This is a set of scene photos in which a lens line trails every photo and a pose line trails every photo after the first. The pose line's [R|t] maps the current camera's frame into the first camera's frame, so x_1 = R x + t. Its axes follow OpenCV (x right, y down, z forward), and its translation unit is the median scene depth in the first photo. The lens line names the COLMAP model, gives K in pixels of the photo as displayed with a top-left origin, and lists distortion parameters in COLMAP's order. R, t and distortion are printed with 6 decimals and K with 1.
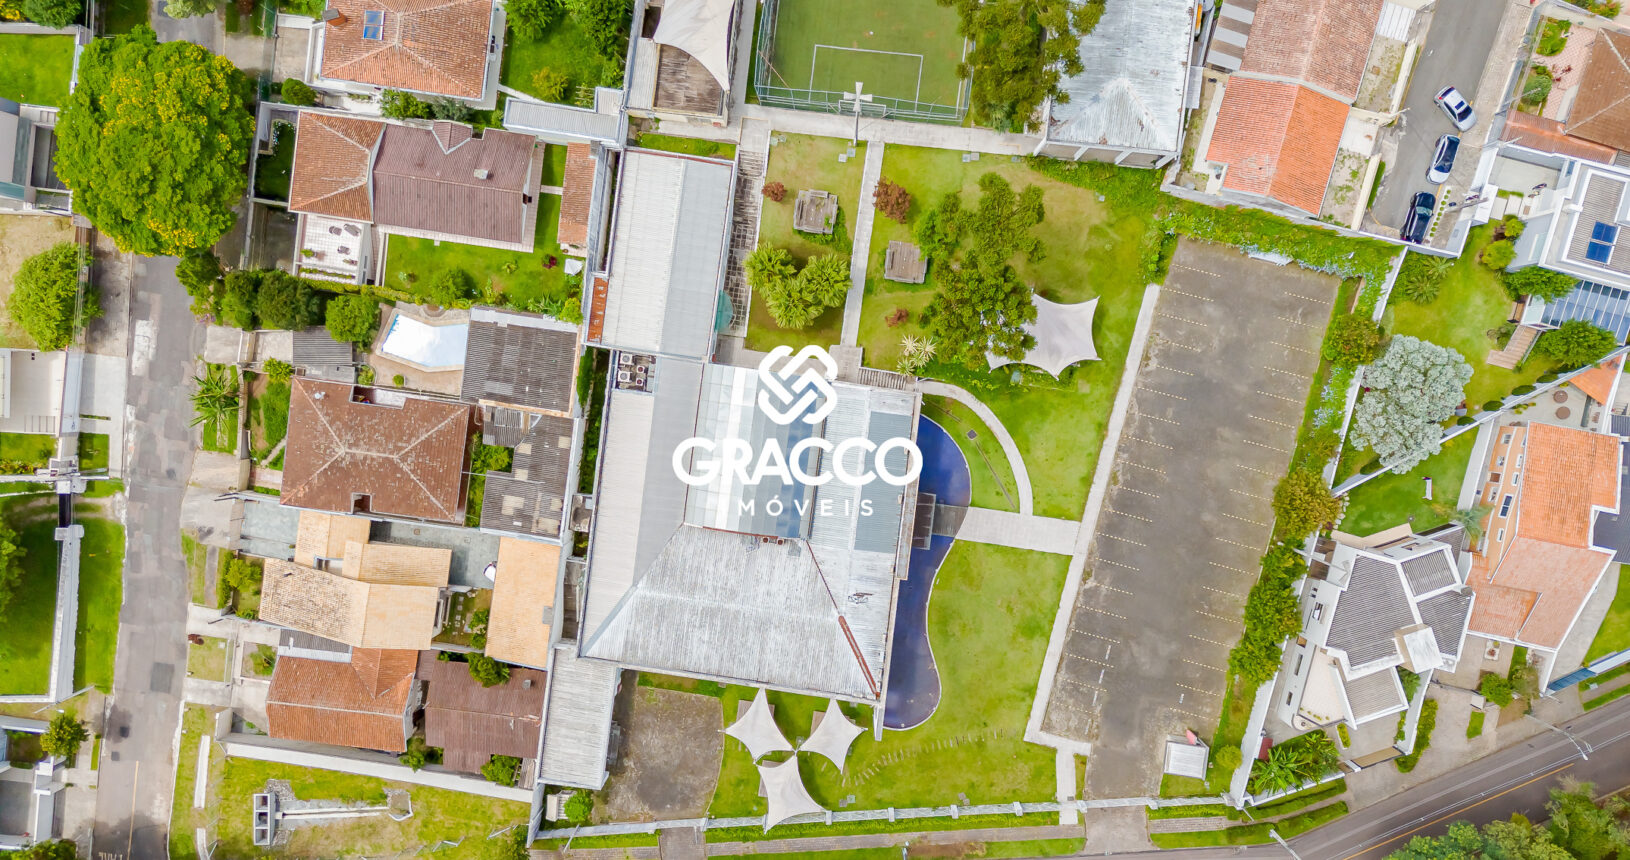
lens RADIAL K [[1185.1, 0, 824.8], [0, 1185.1, 433.7], [0, 0, 1]] dist [0.049936, -0.040158]
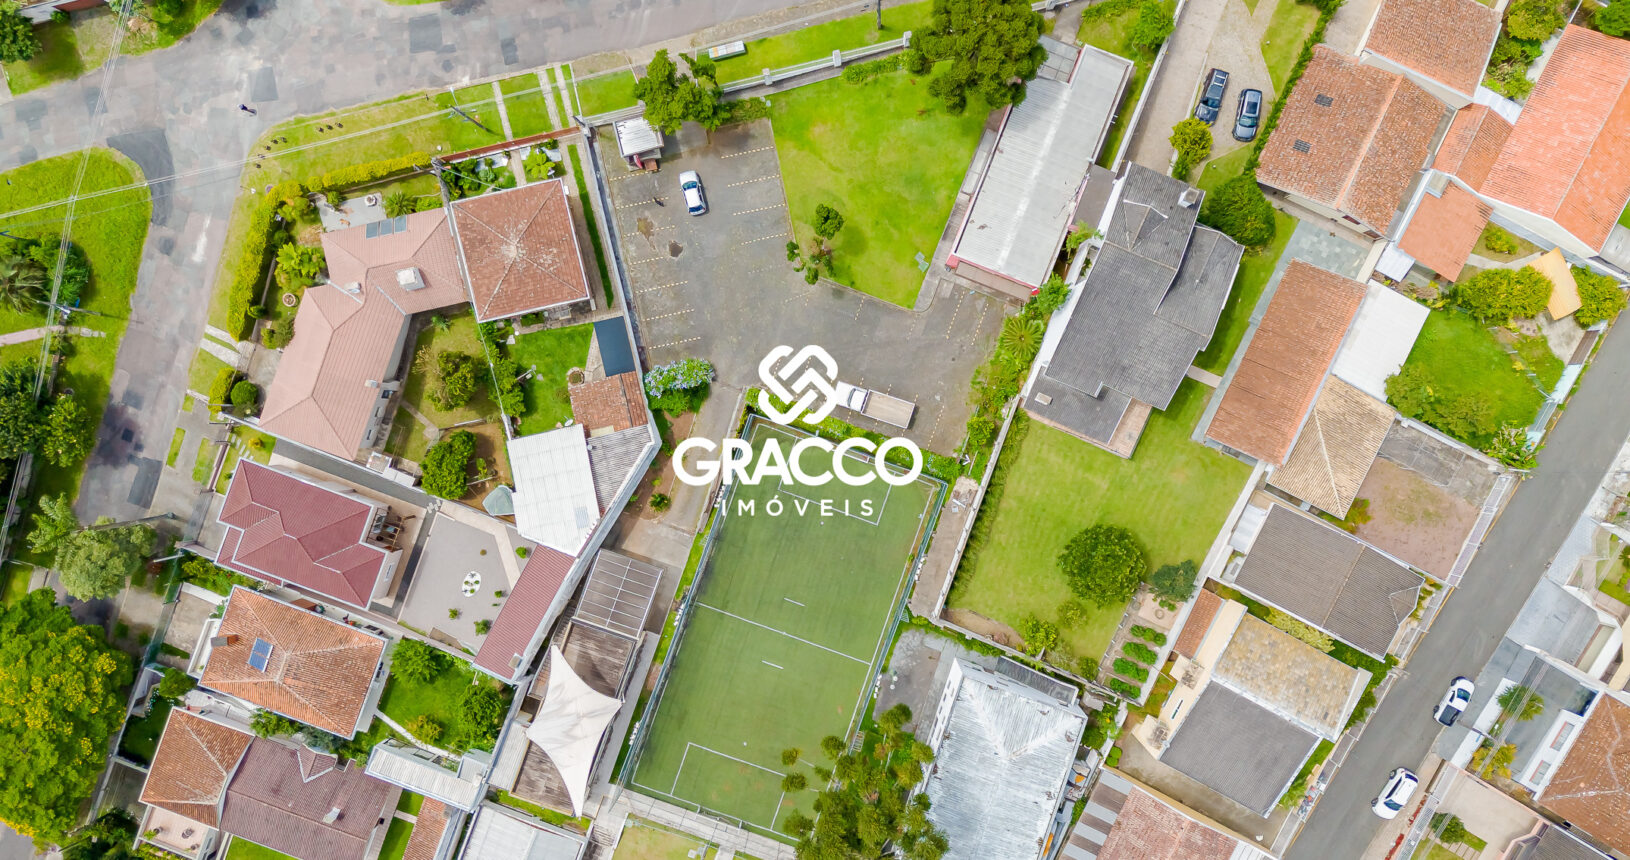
lens RADIAL K [[1185.1, 0, 824.8], [0, 1185.1, 433.7], [0, 0, 1]] dist [0.049936, -0.040158]
pose [[0.976449, 0.215746, -0.000081, 0.049405], [-0.215730, 0.976372, -0.012575, -0.608046], [-0.002633, 0.012296, 0.999921, -0.017872]]
